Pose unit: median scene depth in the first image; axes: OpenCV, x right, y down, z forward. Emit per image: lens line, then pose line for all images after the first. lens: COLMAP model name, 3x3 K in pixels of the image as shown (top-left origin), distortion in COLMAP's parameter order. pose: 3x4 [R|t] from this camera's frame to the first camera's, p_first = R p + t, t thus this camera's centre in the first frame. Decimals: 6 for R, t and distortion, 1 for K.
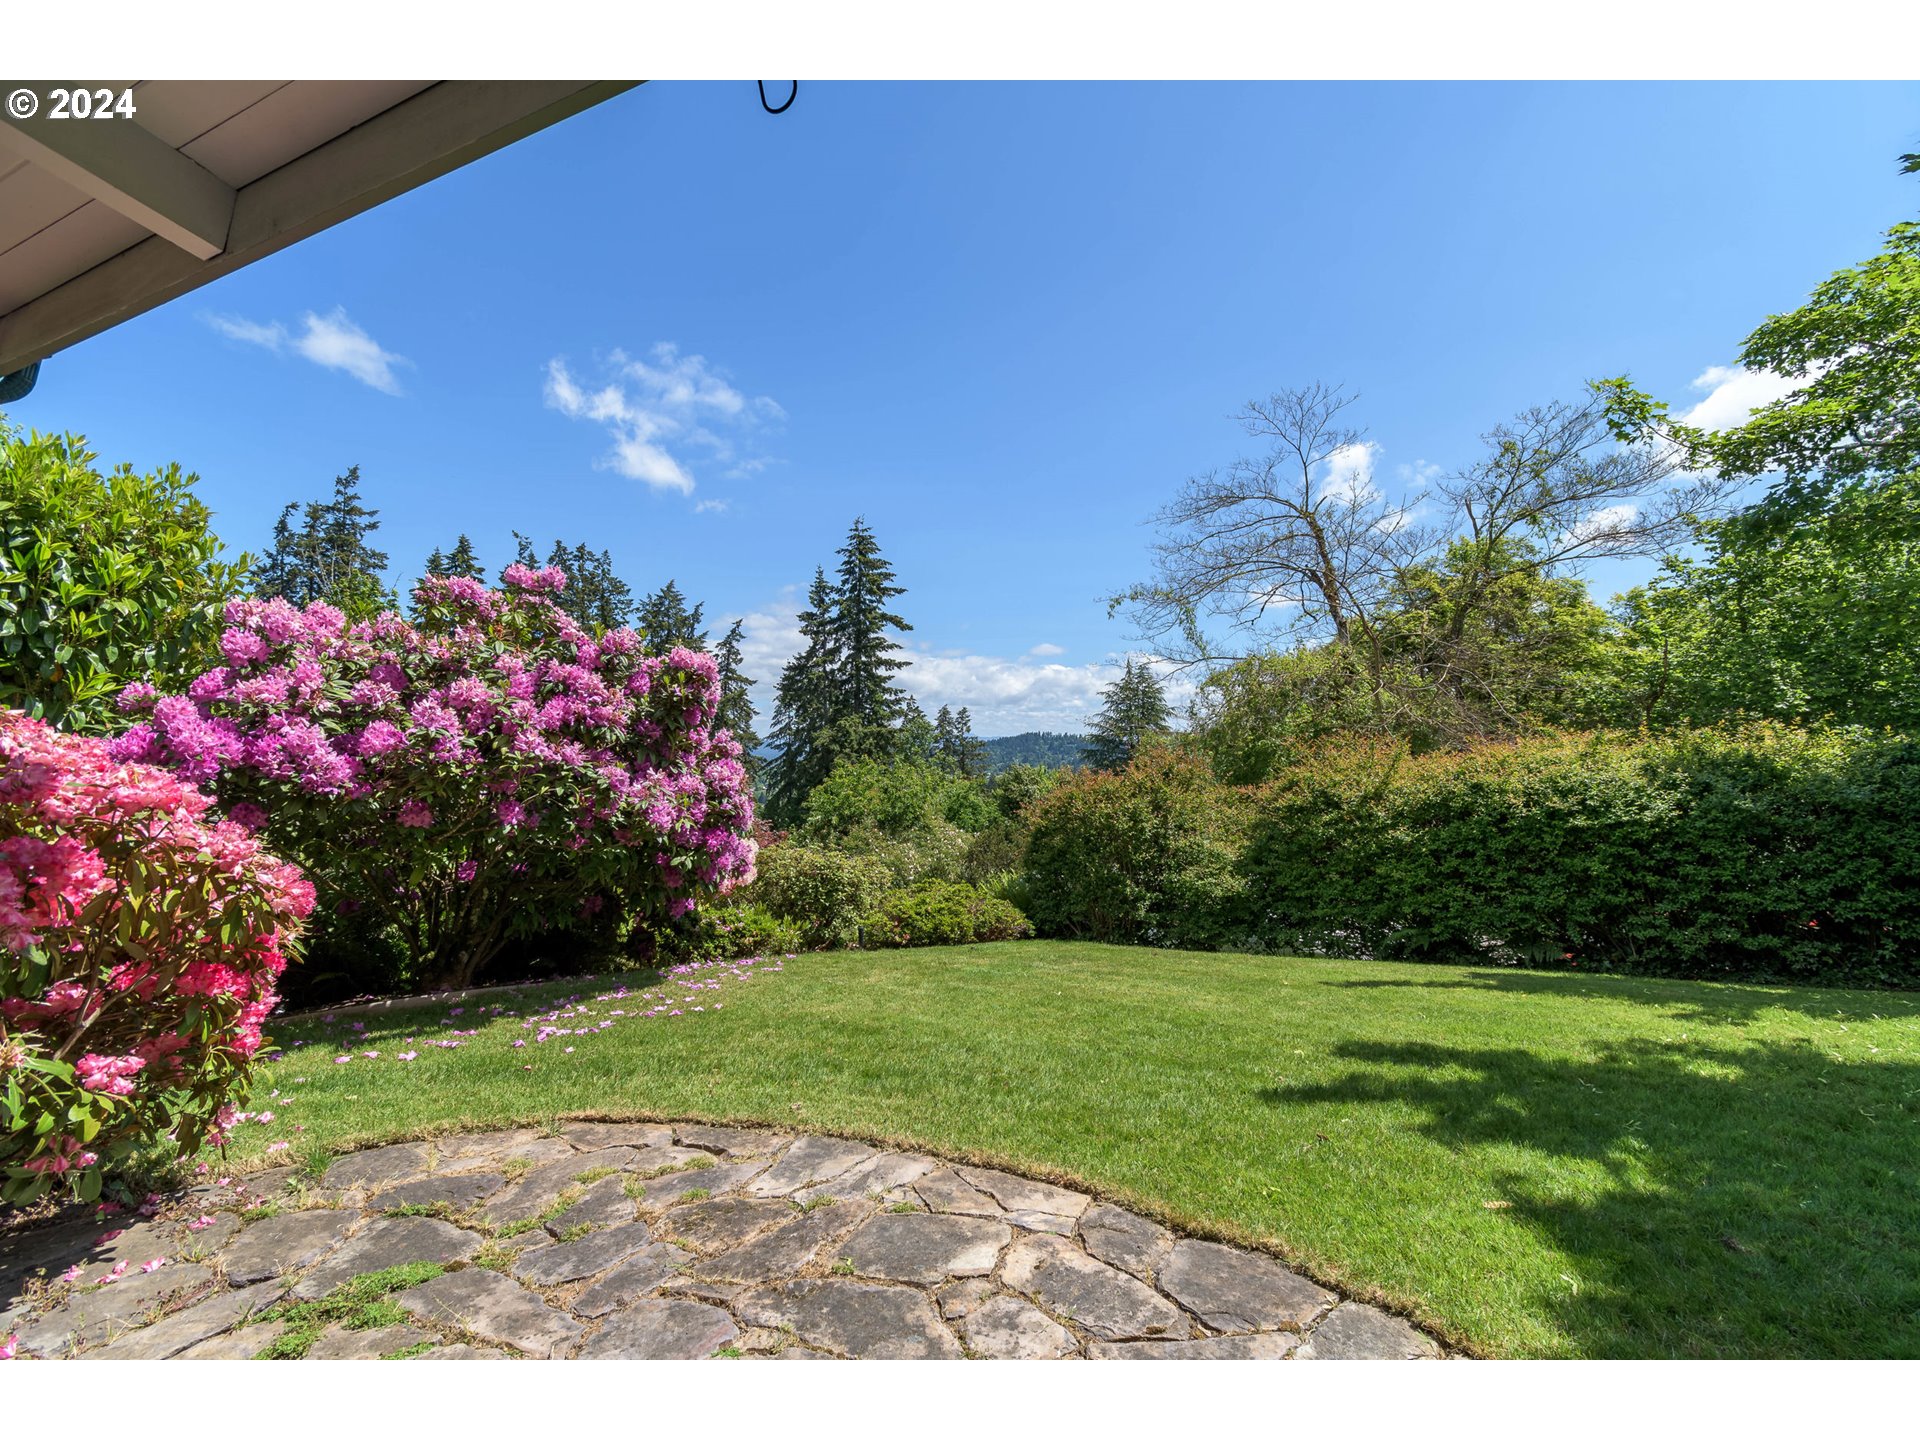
lens RADIAL K [[847.6, 0, 971.7], [0, 847.6, 759.6], [0, 0, 1]] dist [-0.002033, -0.000117]
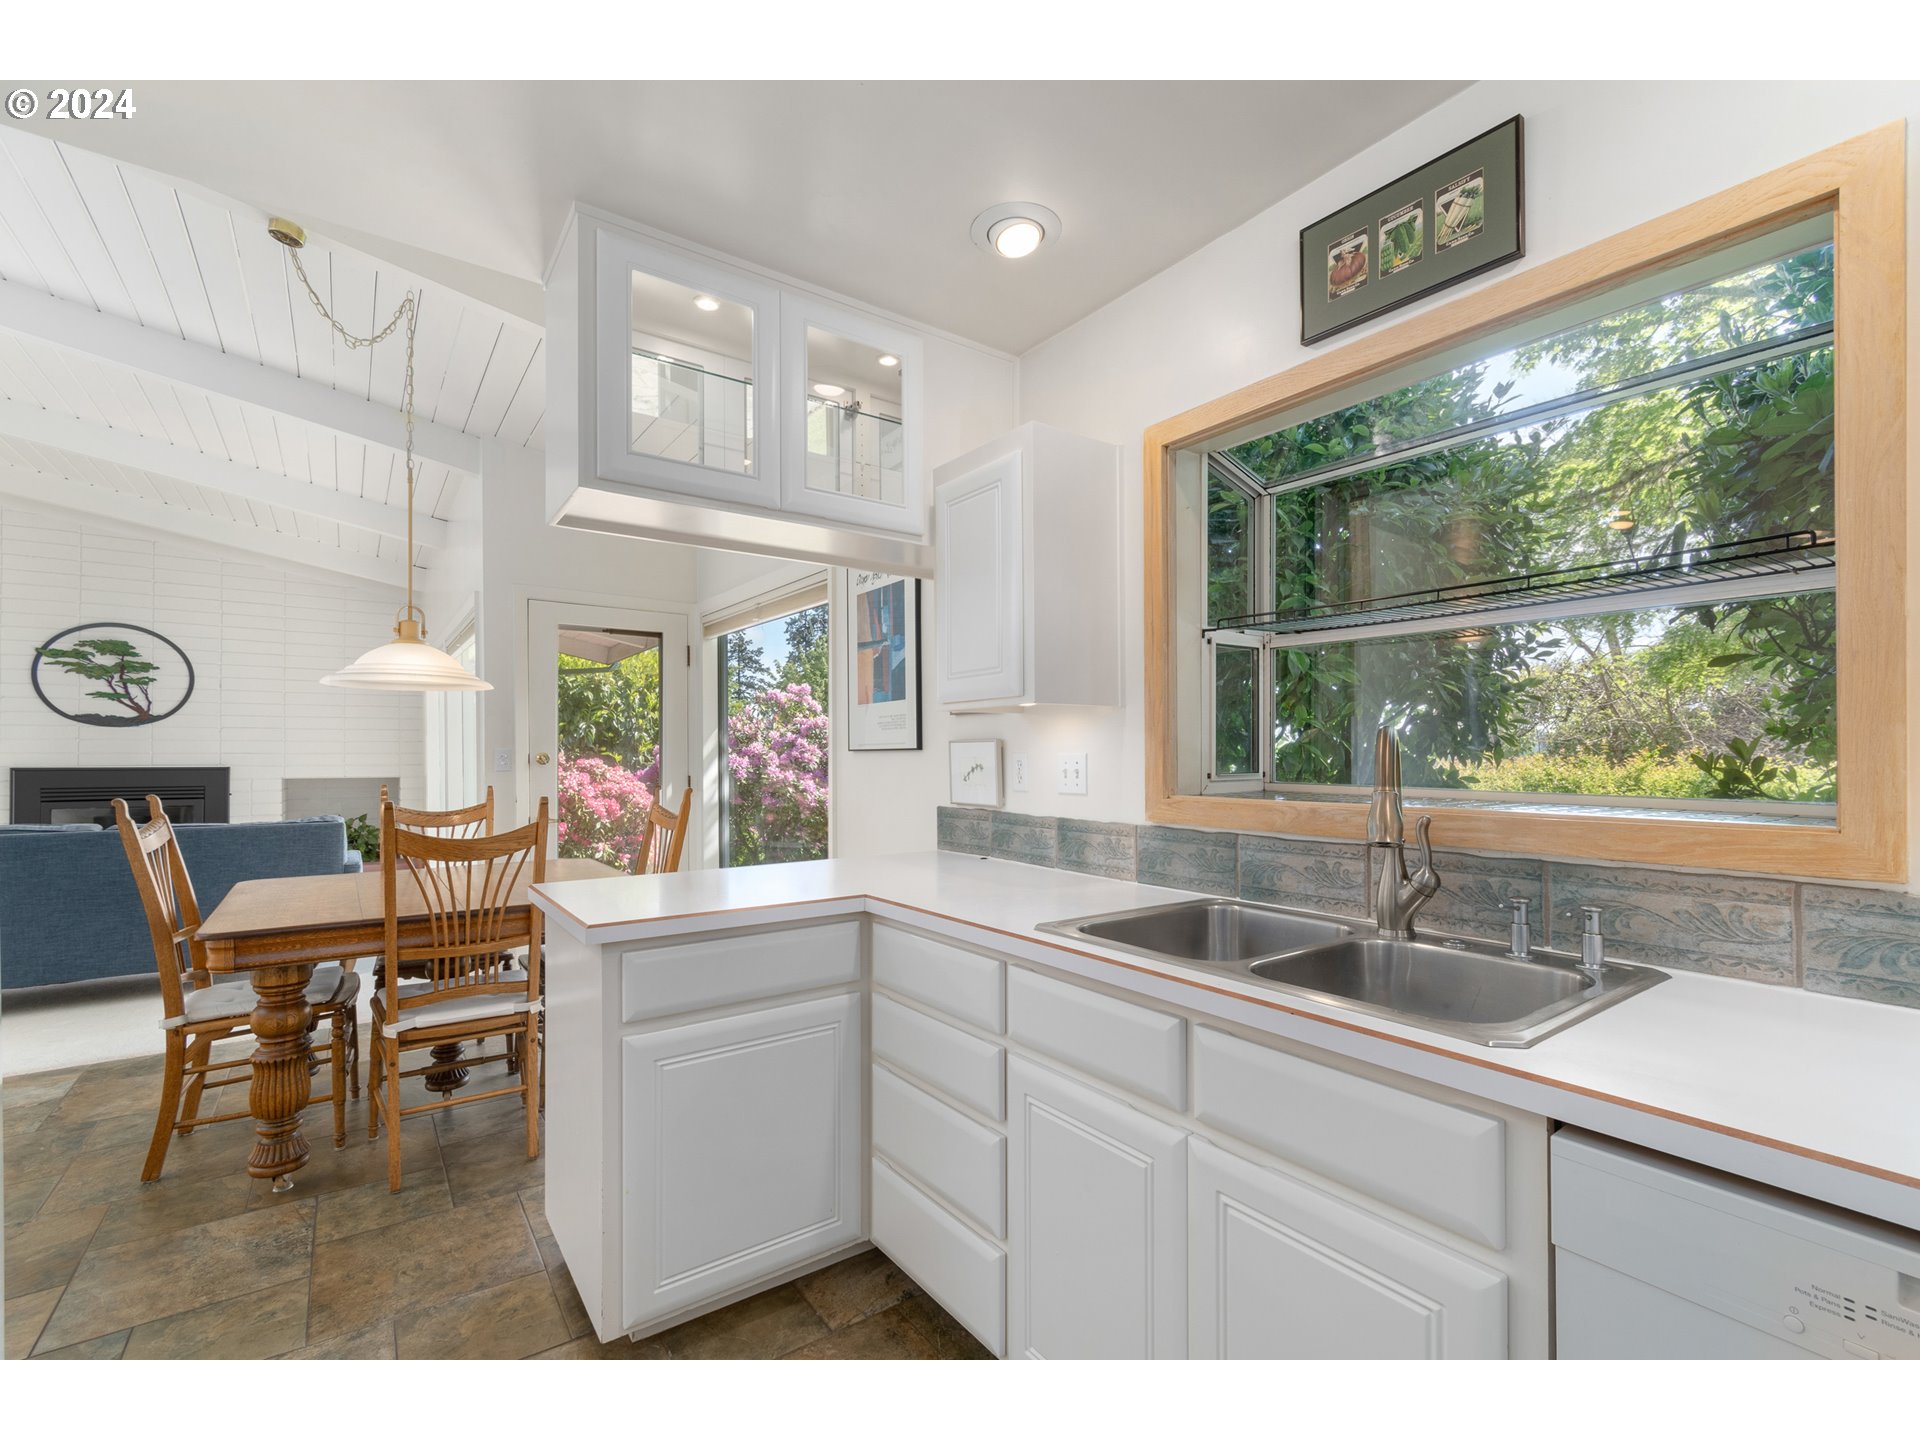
lens RADIAL K [[853.8, 0, 964.2], [0, 853.8, 744.8], [0, 0, 1]] dist [0.000743, 0.000295]
pose [[0.872502, -0.008955, -0.488529, 0.536119], [-0.001457, 0.999780, -0.020928, -0.020359], [0.488609, 0.018971, 0.872297, -0.396990]]
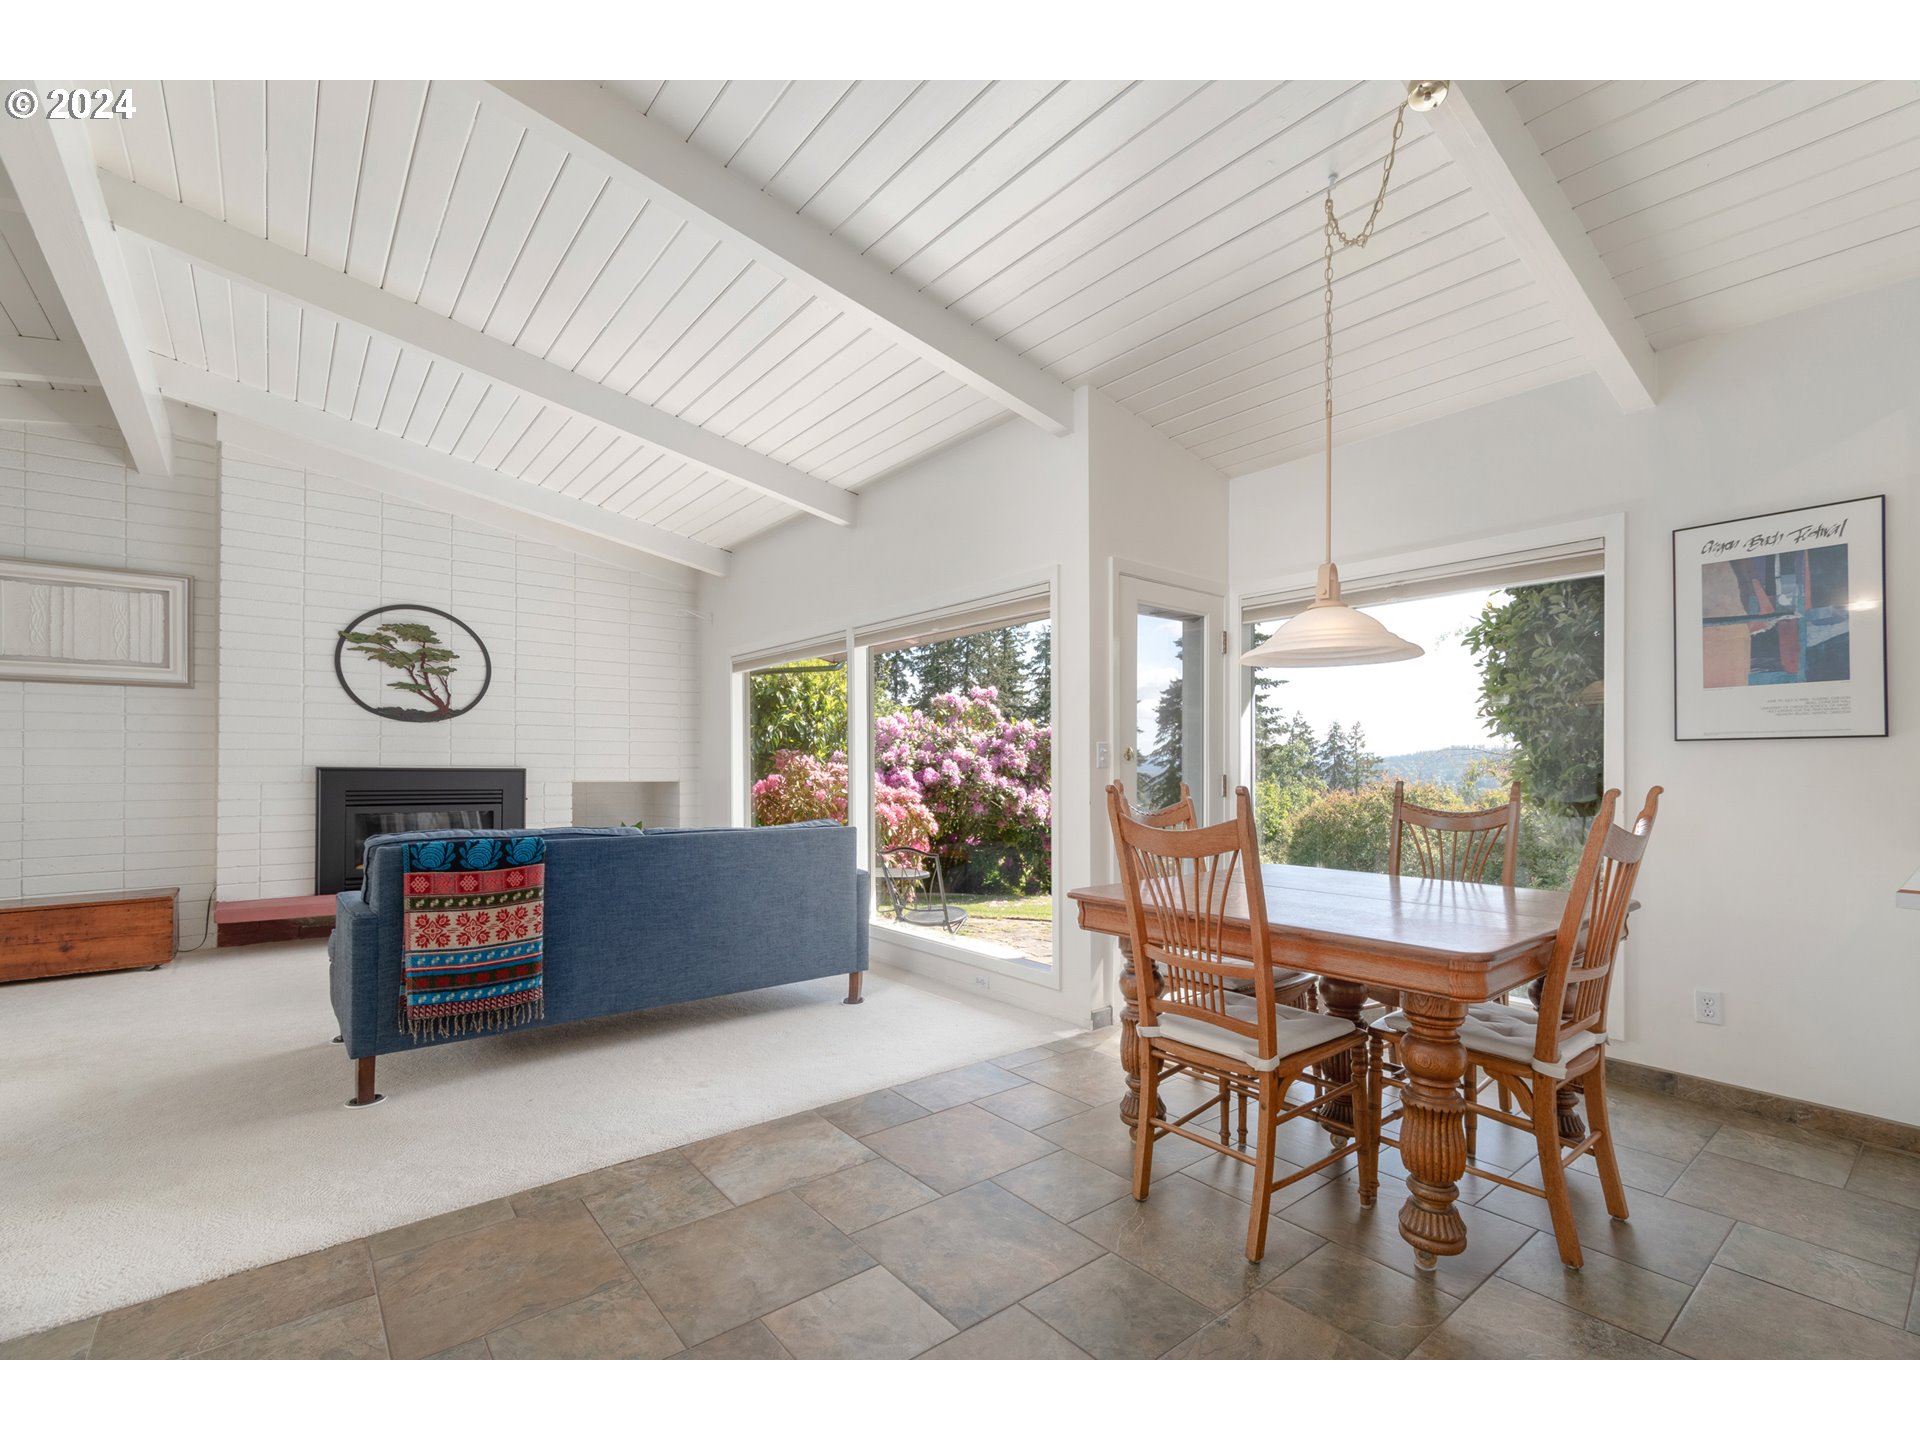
lens RADIAL K [[847.6, 0, 971.7], [0, 847.6, 759.6], [0, 0, 1]] dist [-0.002033, -0.000117]
pose [[0.901242, -0.004719, -0.433290, 0.204995], [-0.003602, 0.999825, -0.018381, -0.011323], [0.433301, 0.018126, 0.901067, -0.508974]]
